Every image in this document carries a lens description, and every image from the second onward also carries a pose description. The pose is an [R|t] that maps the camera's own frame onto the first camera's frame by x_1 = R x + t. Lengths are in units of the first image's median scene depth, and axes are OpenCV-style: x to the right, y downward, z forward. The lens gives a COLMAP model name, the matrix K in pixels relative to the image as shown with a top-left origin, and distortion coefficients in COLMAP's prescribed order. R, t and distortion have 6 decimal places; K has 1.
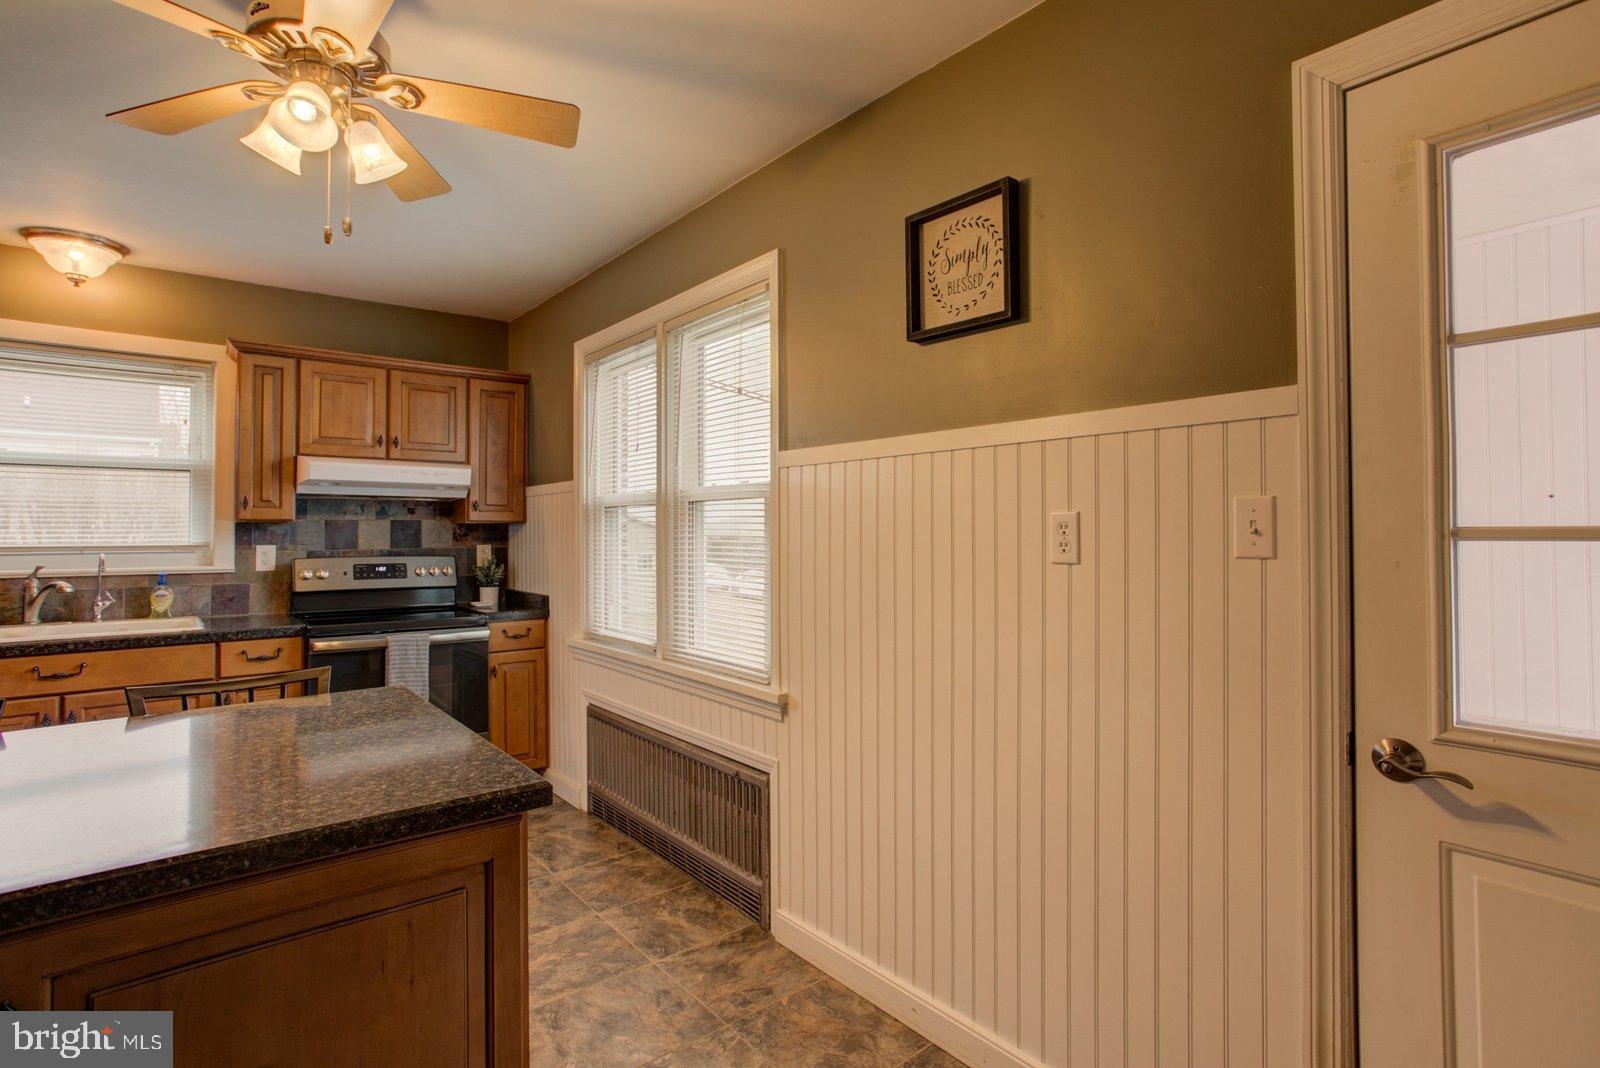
lens RADIAL K [[768.9, 0, 791.7], [0, 768.9, 517.0], [0, 0, 1]] dist [-0.041540, 0.022925]
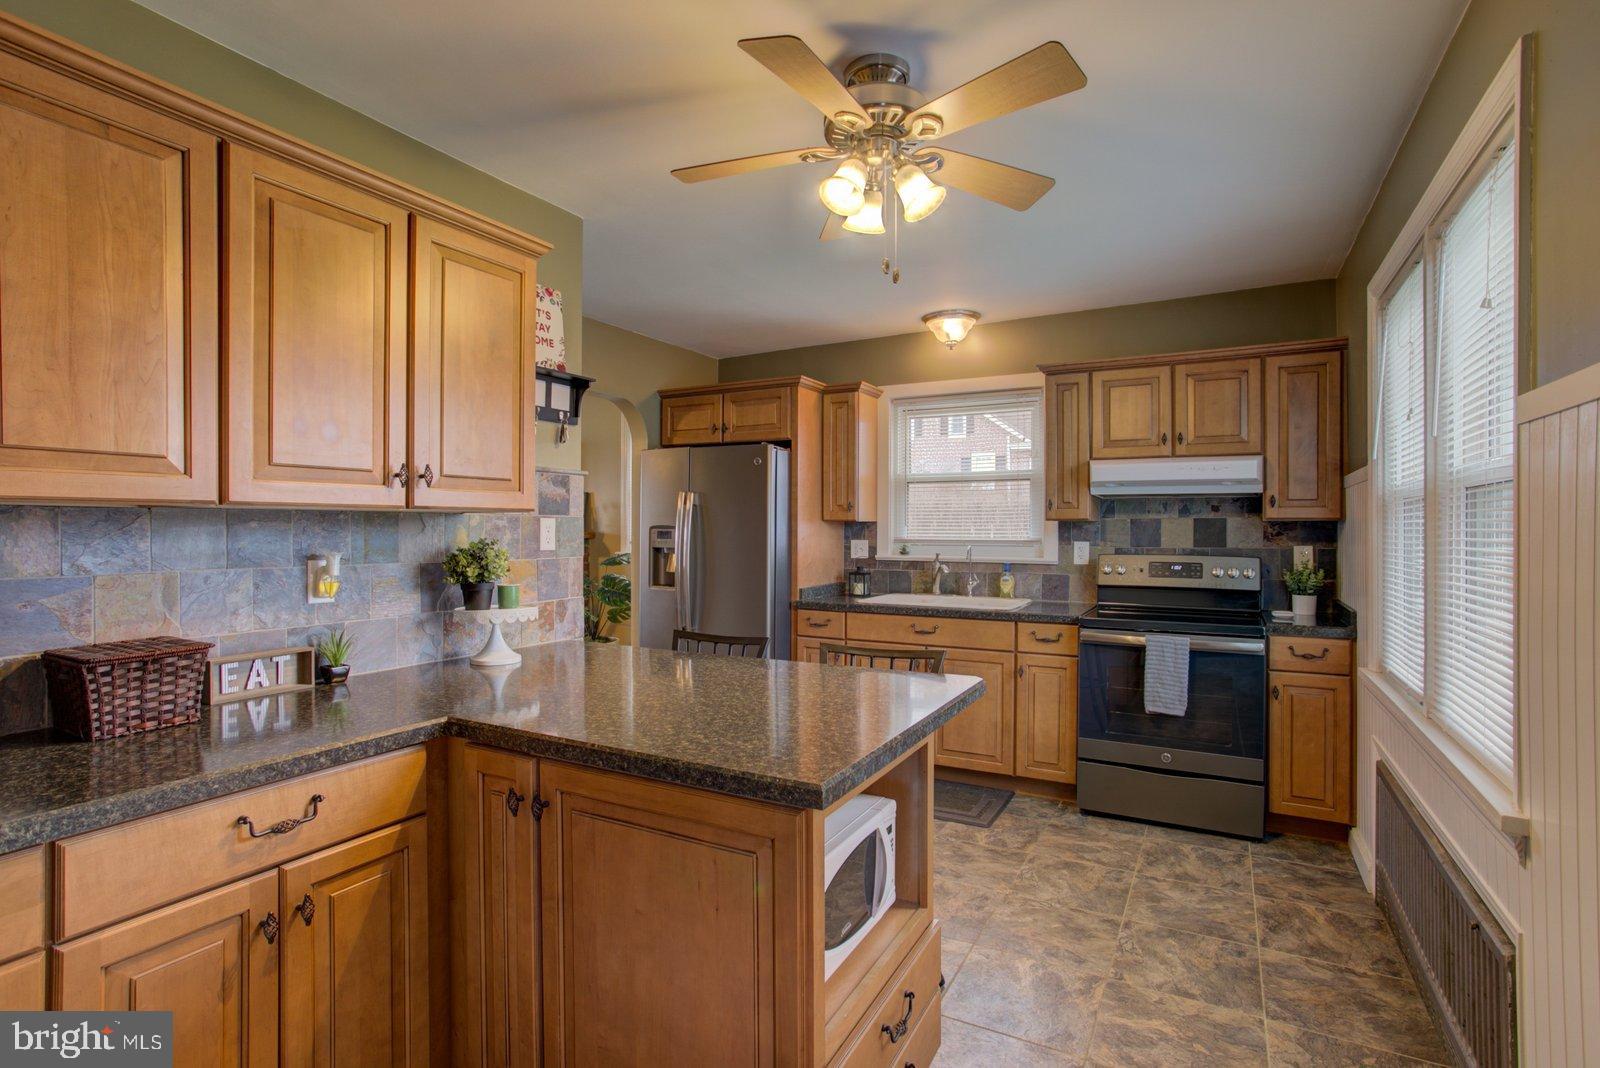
lens RADIAL K [[768.9, 0, 828.1], [0, 768.9, 526.4], [0, 0, 1]] dist [-0.041540, 0.022925]
pose [[0.405892, 0.001733, -0.913919, 0.198921], [0.014286, 0.999864, 0.008240, -0.000187], [0.913809, -0.016401, 0.405812, 0.202436]]
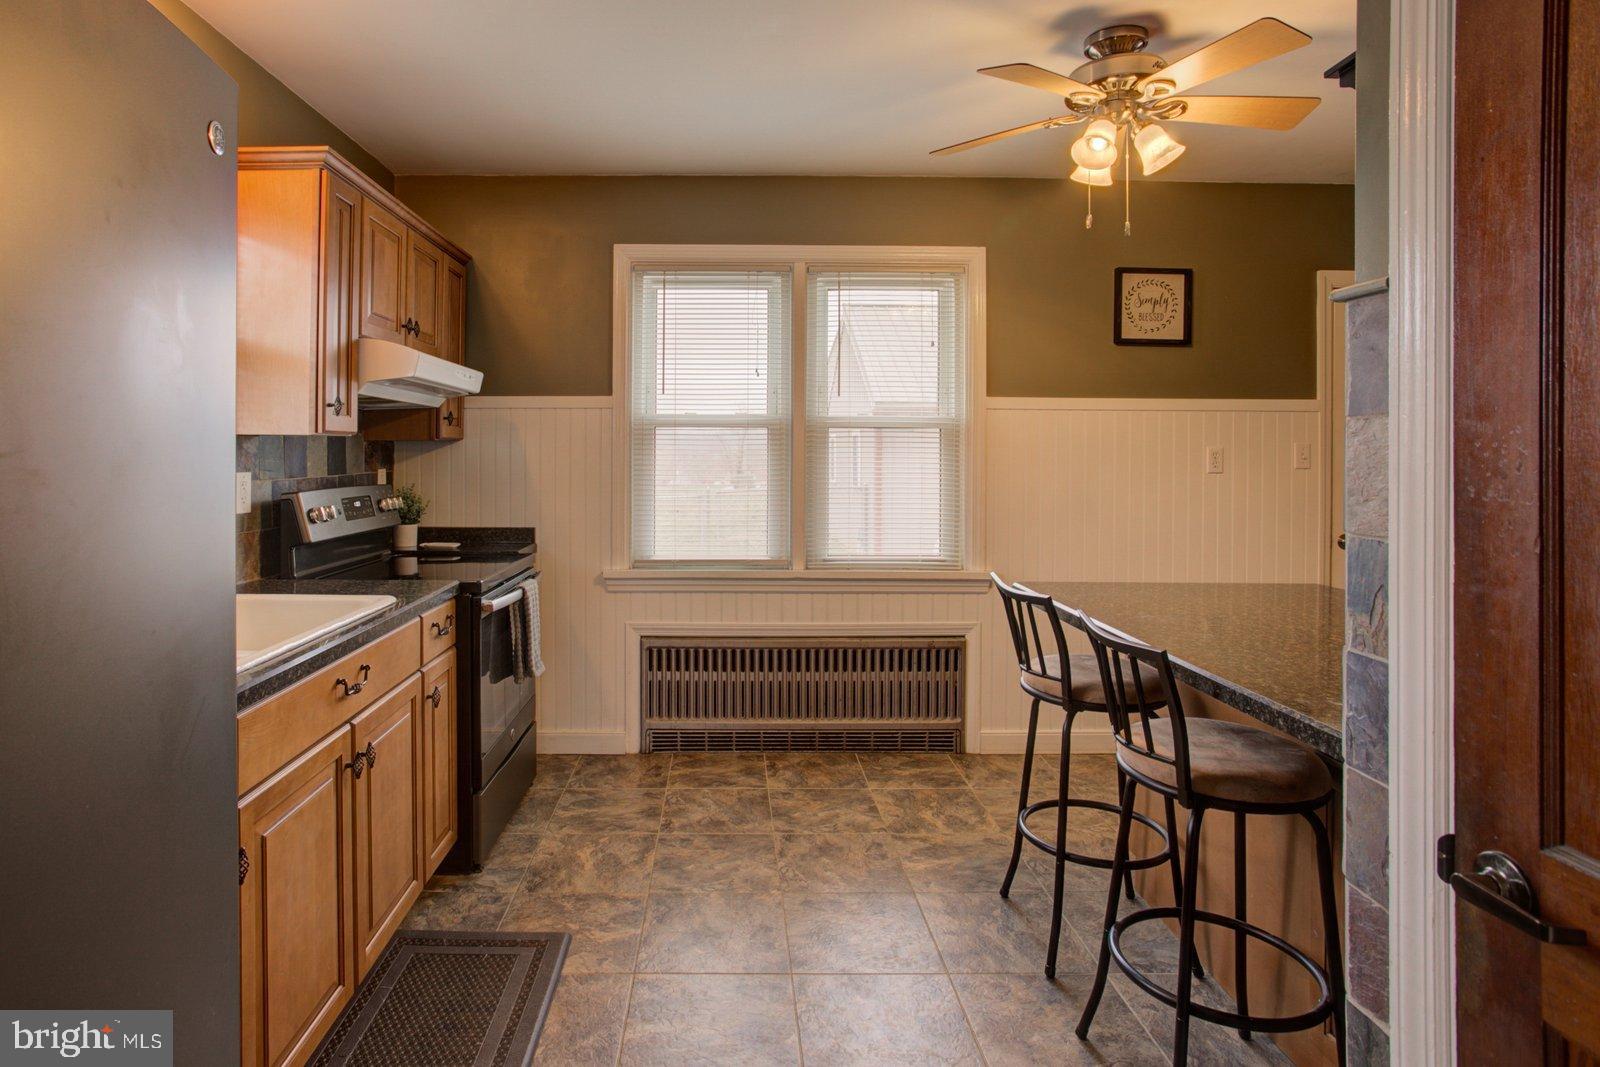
lens RADIAL K [[844.8, 0, 723.0], [0, 844.8, 445.7], [0, 0, 1]] dist [-0.026591, 0.002305]
pose [[0.641058, 0.012168, 0.767396, -1.001484], [-0.021431, 0.999768, 0.002050, 0.006121], [-0.767193, -0.017761, 0.641170, 0.268524]]
